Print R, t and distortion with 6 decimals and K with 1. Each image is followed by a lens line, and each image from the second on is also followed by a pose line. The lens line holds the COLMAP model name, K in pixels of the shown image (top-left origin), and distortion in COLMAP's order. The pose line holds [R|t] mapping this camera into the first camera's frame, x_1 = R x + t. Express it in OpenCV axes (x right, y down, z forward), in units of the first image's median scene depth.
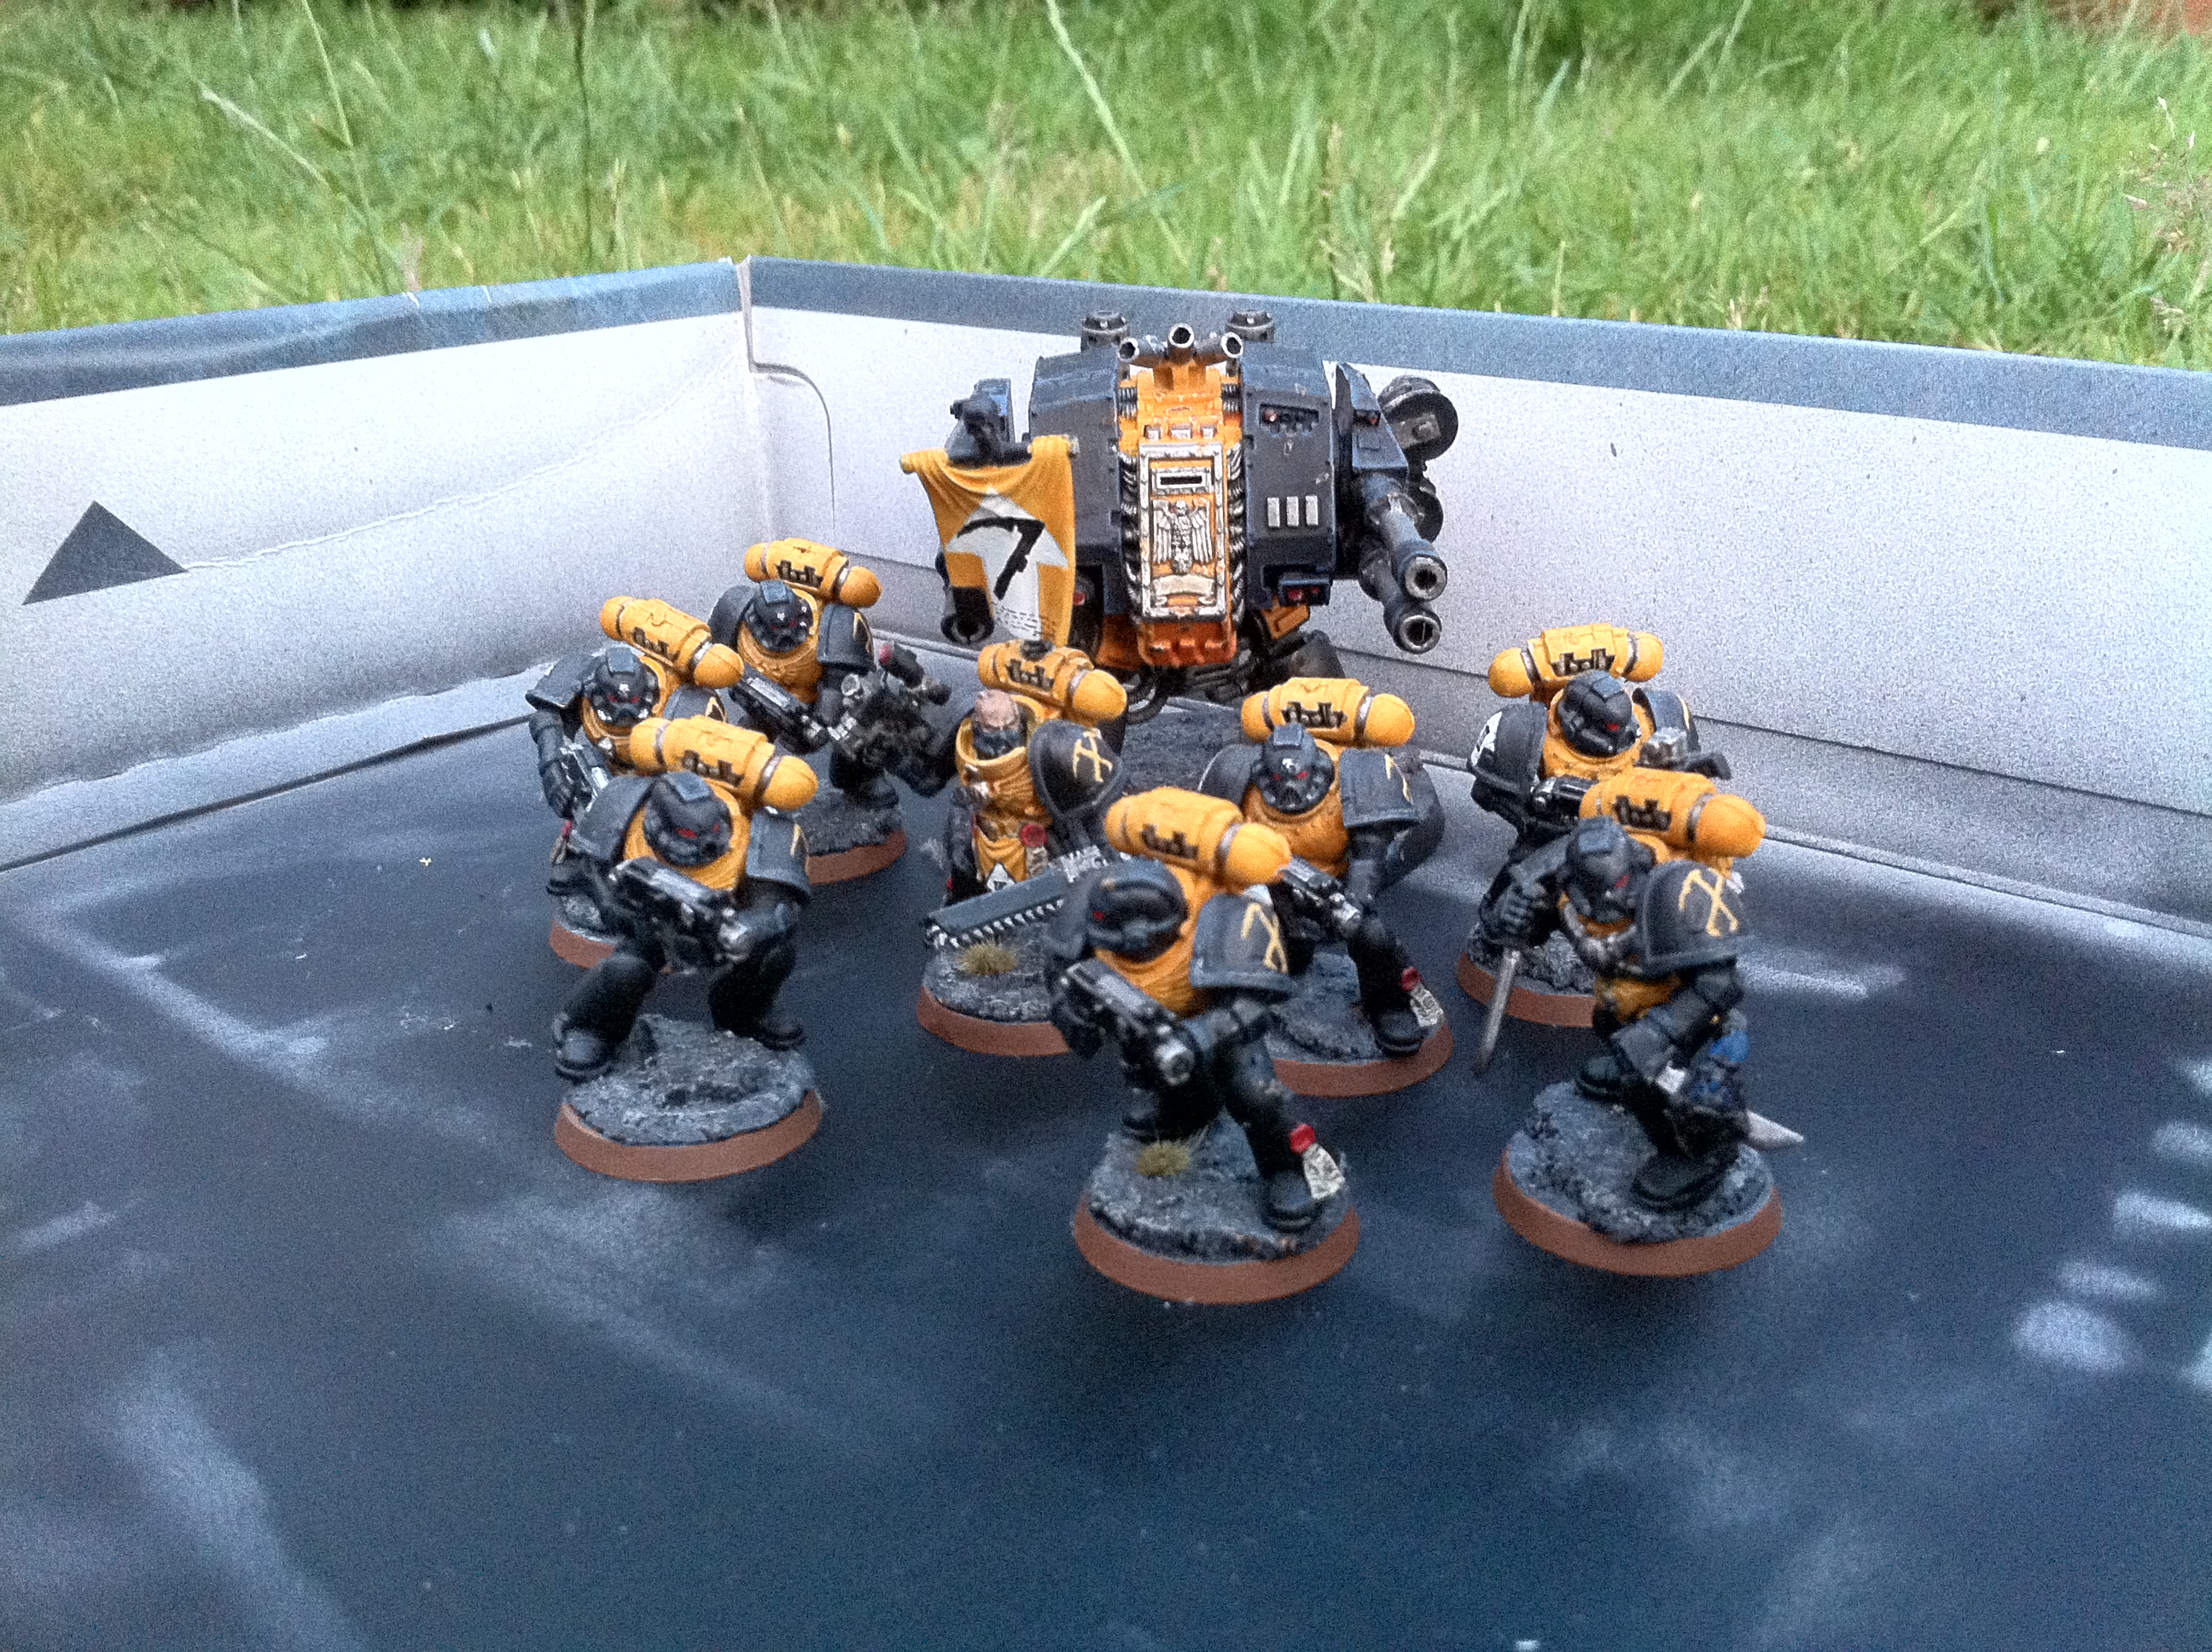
lens RADIAL K [[2260.1, 0, 1196.6], [0, 2260.1, 783.1], [0, 0, 1]] dist [0.066897, -0.360518]
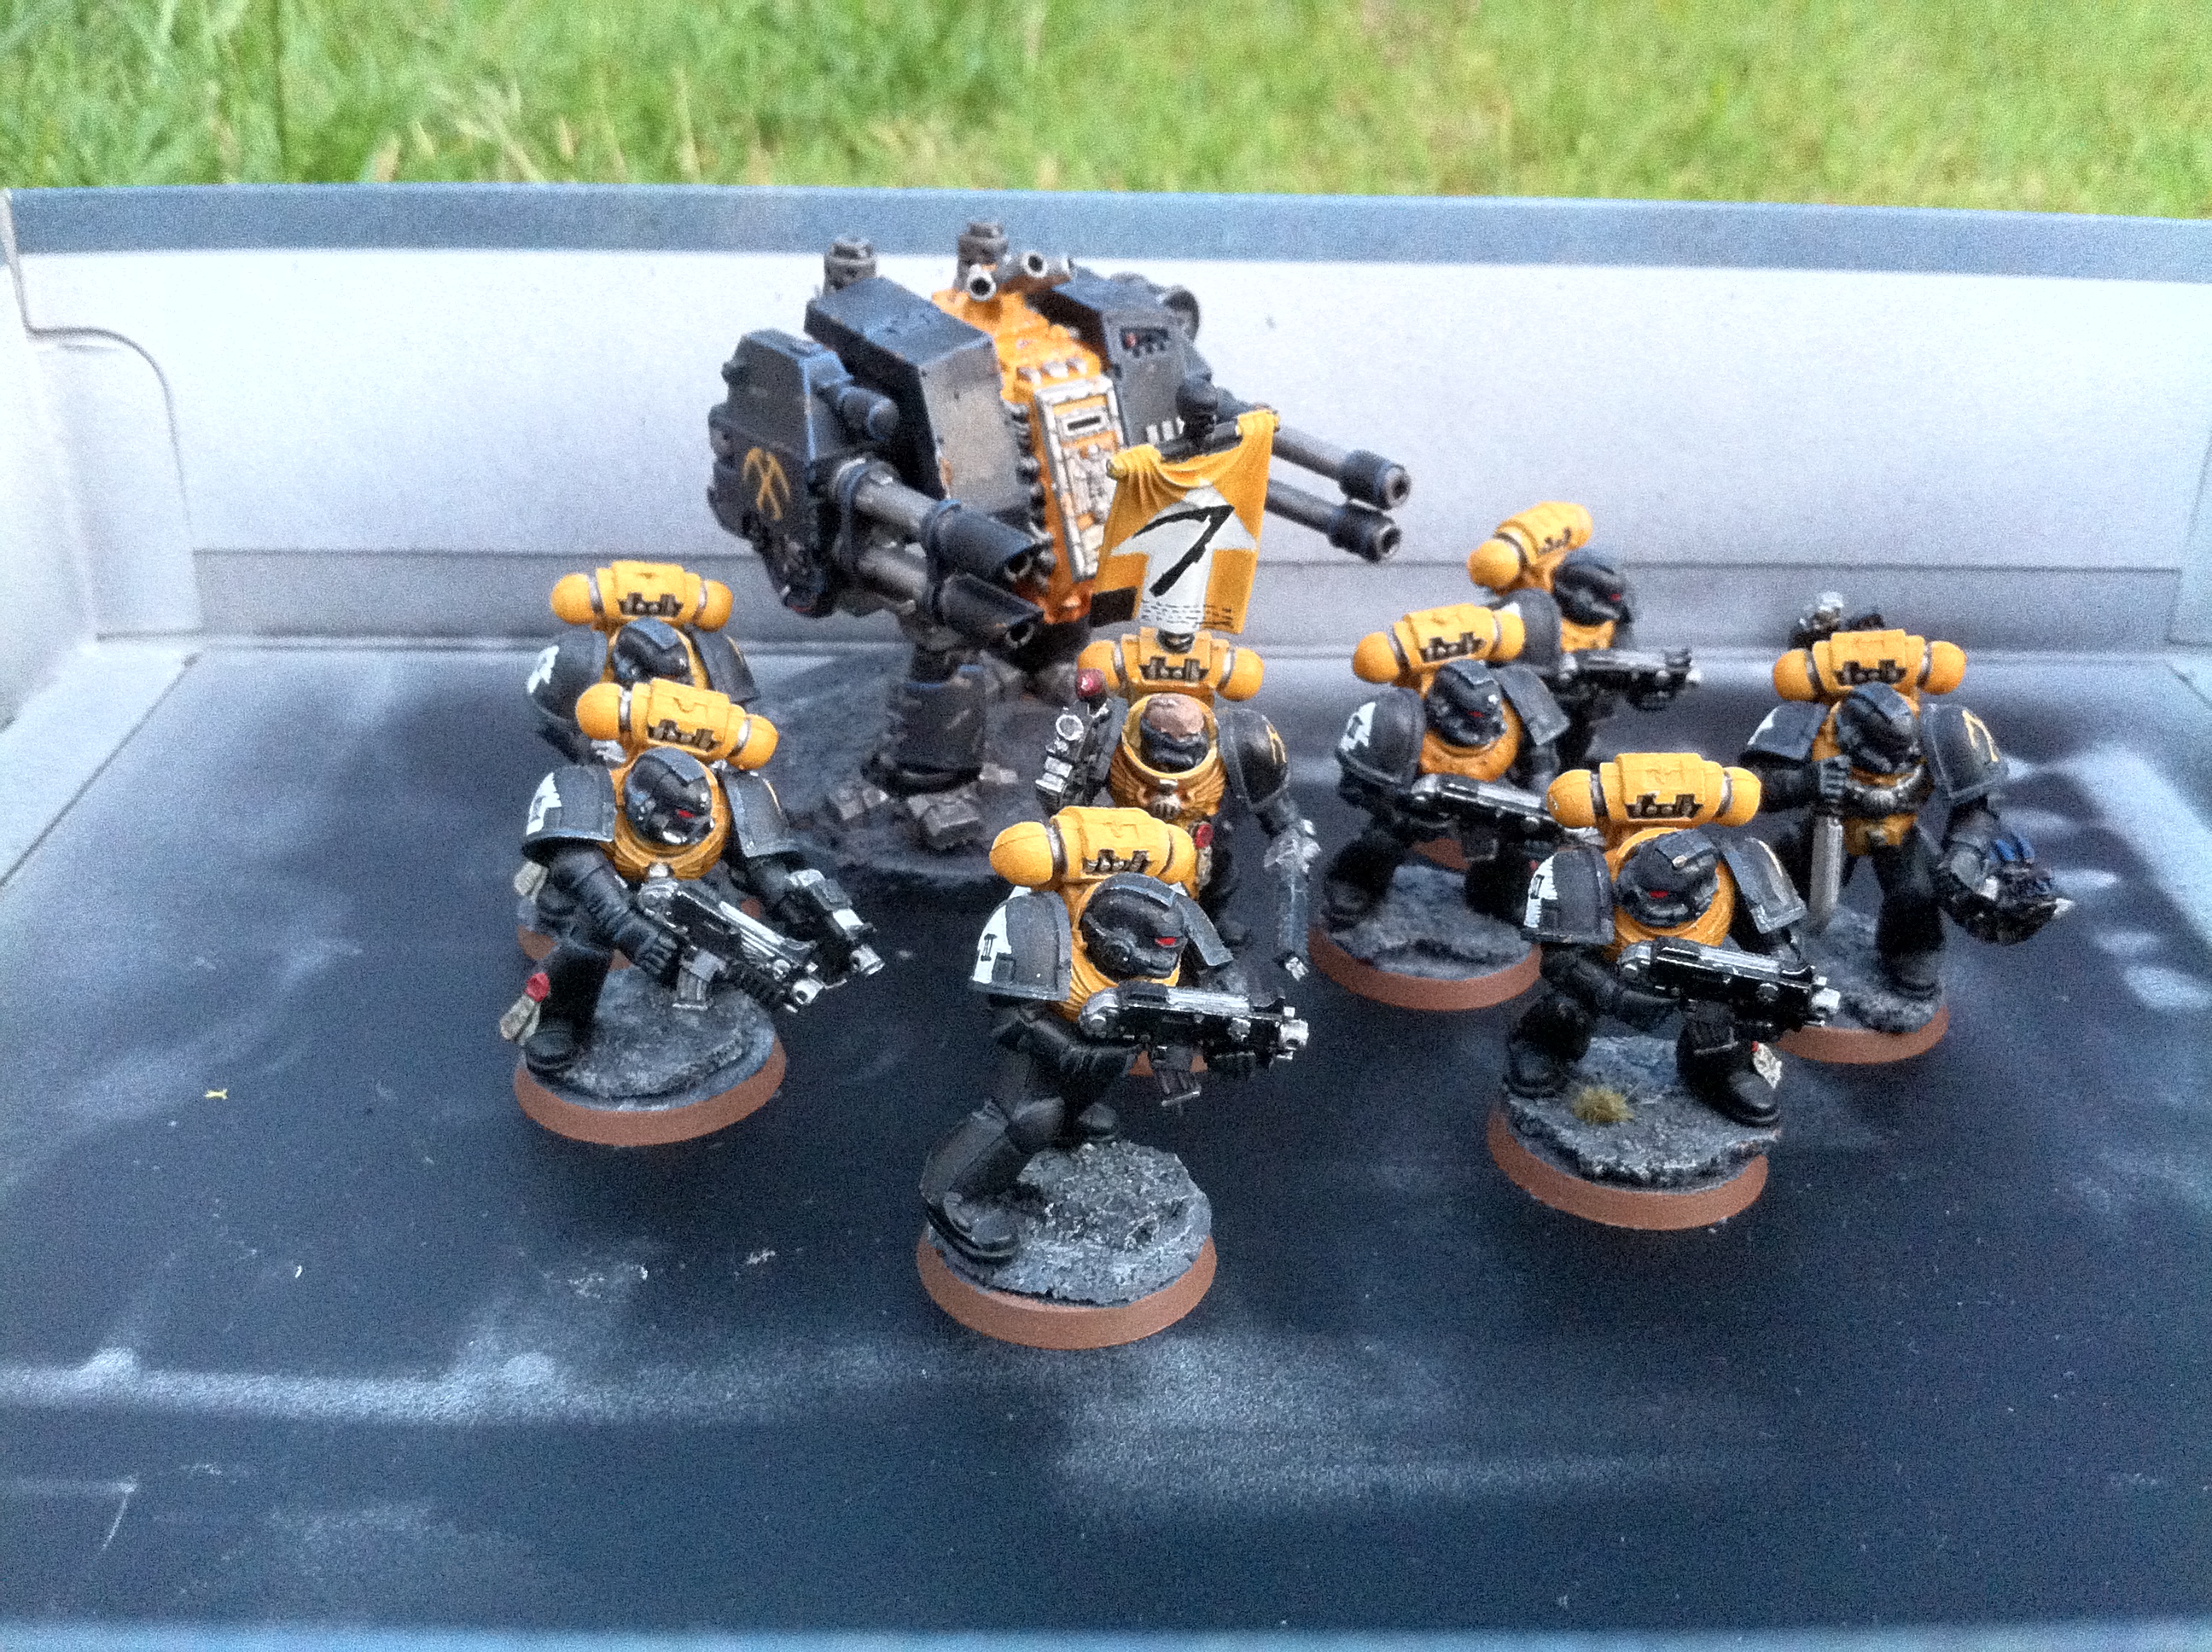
lens RADIAL K [[2263.6, 0, 1166.8], [0, 2263.6, 761.1], [0, 0, 1]] dist [0.098264, -0.435609]
pose [[0.738132, -0.249218, 0.626938, -0.597594], [0.179585, 0.968324, 0.173489, -0.154886], [-0.650315, -0.015469, 0.759507, 0.271065]]
